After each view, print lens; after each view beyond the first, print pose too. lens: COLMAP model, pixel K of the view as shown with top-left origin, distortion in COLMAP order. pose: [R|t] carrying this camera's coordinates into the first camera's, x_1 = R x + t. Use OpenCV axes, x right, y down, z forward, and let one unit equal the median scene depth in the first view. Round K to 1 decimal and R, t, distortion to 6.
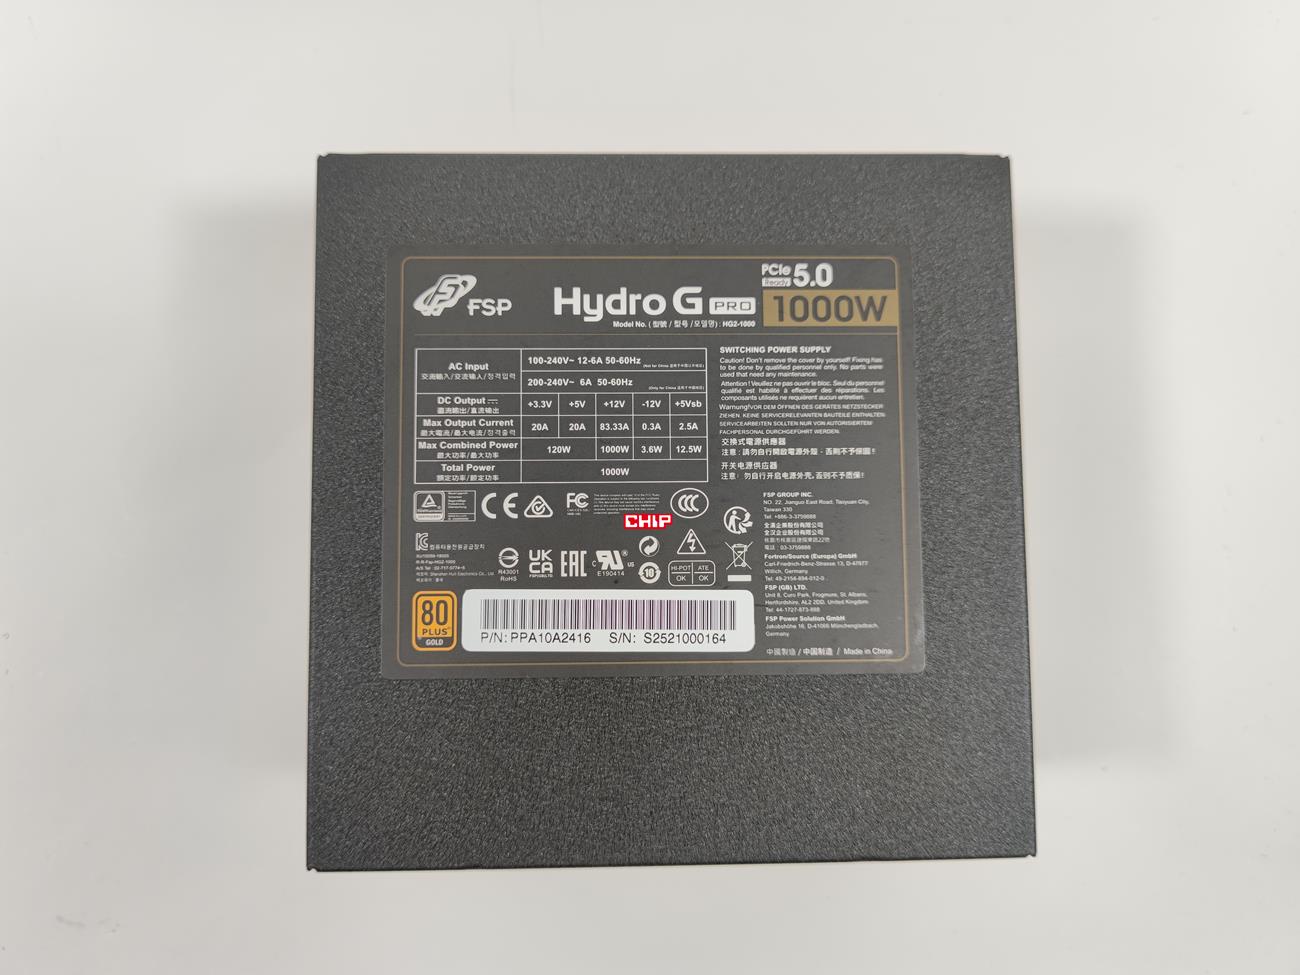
lens RADIAL K [[979.6, 0, 642.6], [0, 979.6, 485.7], [0, 0, 1]] dist [0.007832, -0.094511]
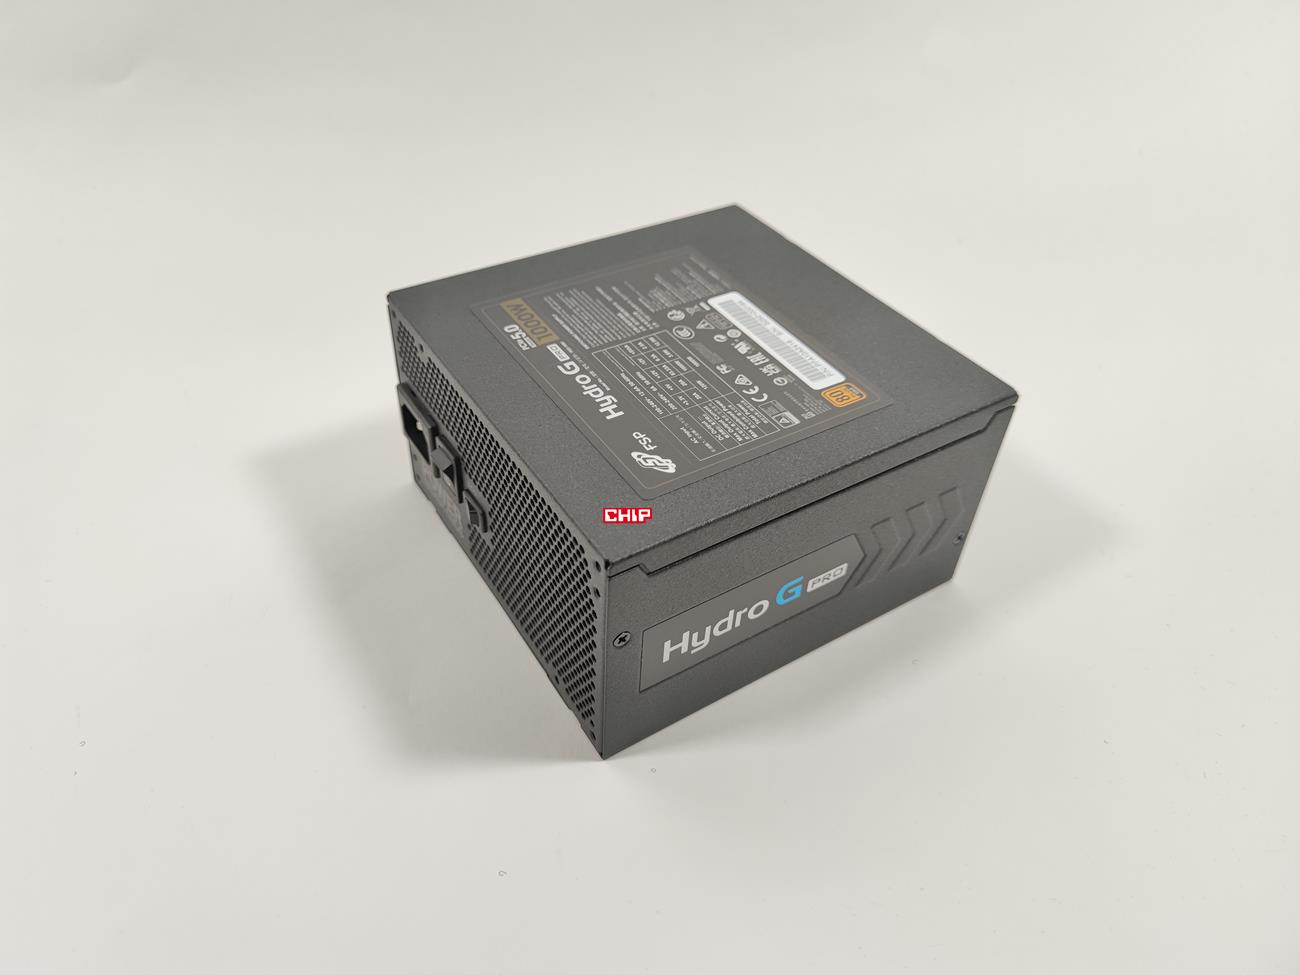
lens RADIAL K [[979.6, 0, 642.6], [0, 979.6, 485.7], [0, 0, 1]] dist [0.007832, -0.094511]
pose [[-0.523972, -0.596183, 0.608292, -1.028828], [0.843757, -0.265802, 0.466286, -0.842865], [-0.116307, 0.757572, 0.642306, 0.177451]]
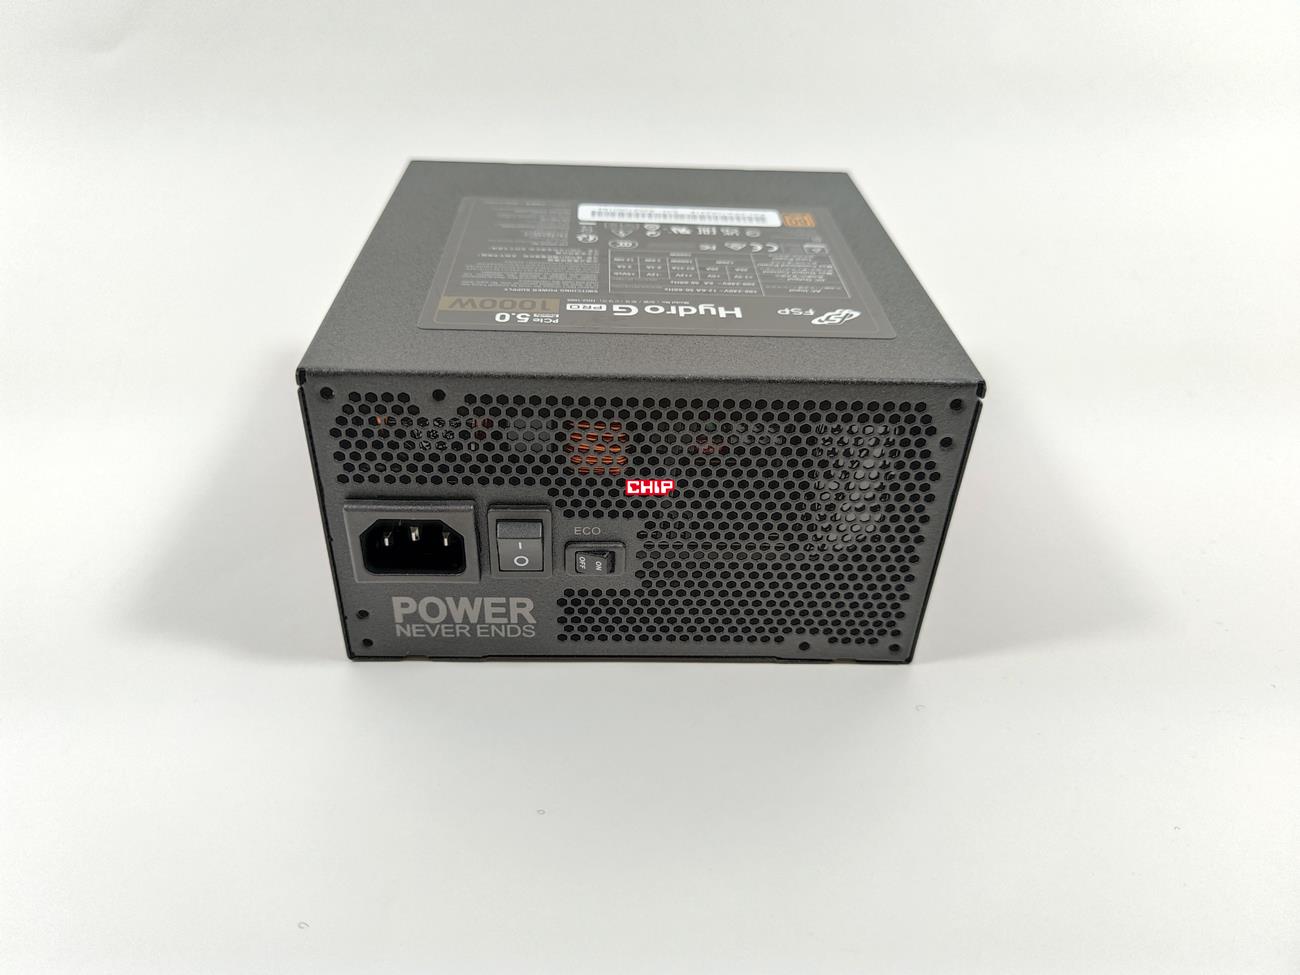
lens RADIAL K [[994.7, 0, 650.0], [0, 994.7, 487.5], [0, 0, 1]] dist [-0.037182, 0.000430]
pose [[-0.997648, -0.035151, -0.058849, 0.079637], [-0.032847, -0.508390, 0.860500, -1.312007], [-0.060166, 0.860409, 0.506039, 0.599883]]
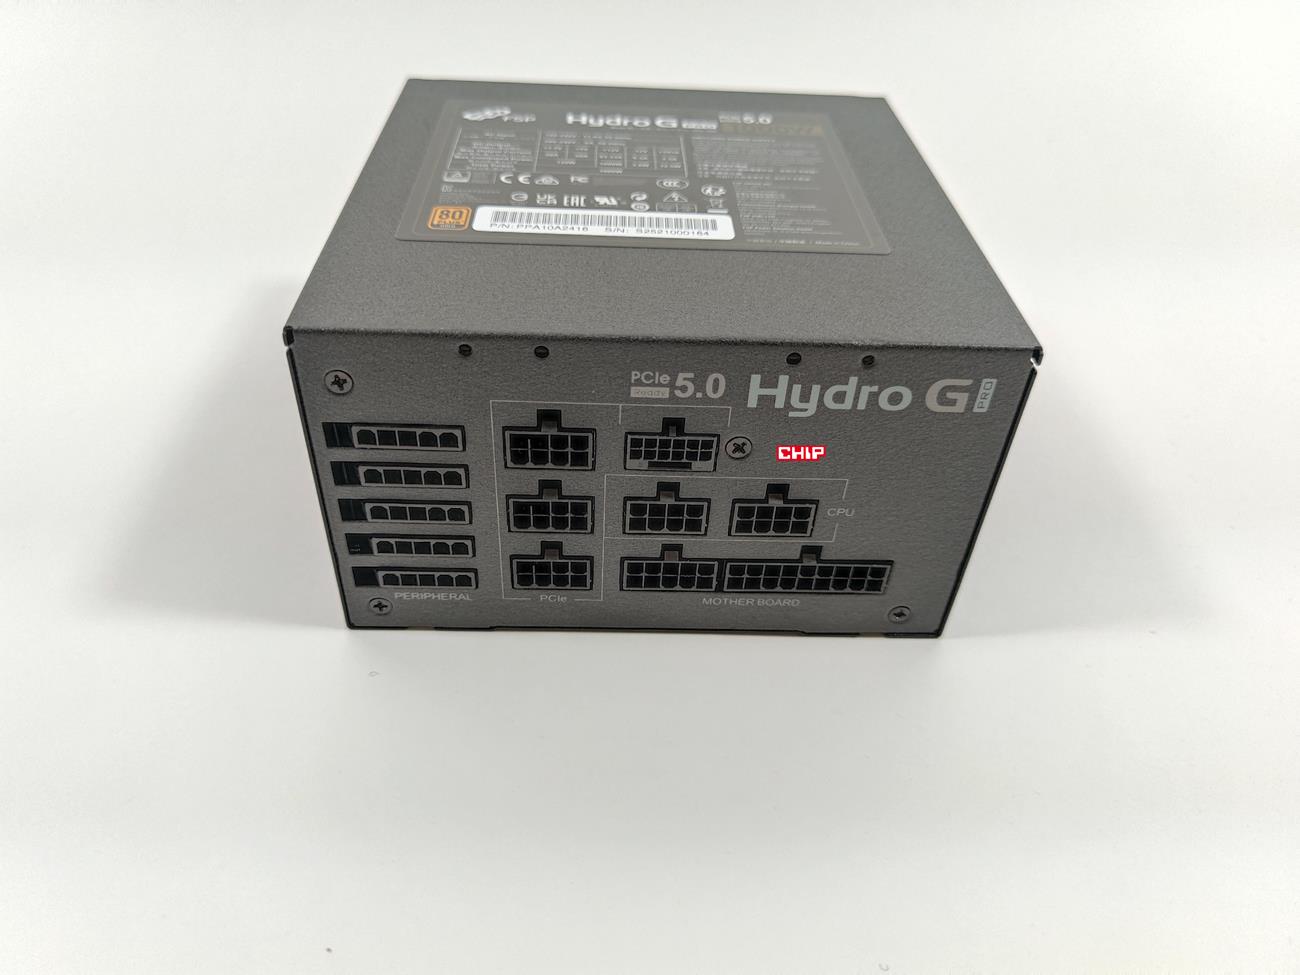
lens RADIAL K [[994.7, 0, 650.0], [0, 994.7, 487.5], [0, 0, 1]] dist [-0.037182, 0.000430]
pose [[0.999502, 0.006913, 0.030794, -0.015051], [0.017162, 0.699791, -0.714141, 1.155358], [-0.026486, 0.714314, 0.699324, 0.412550]]
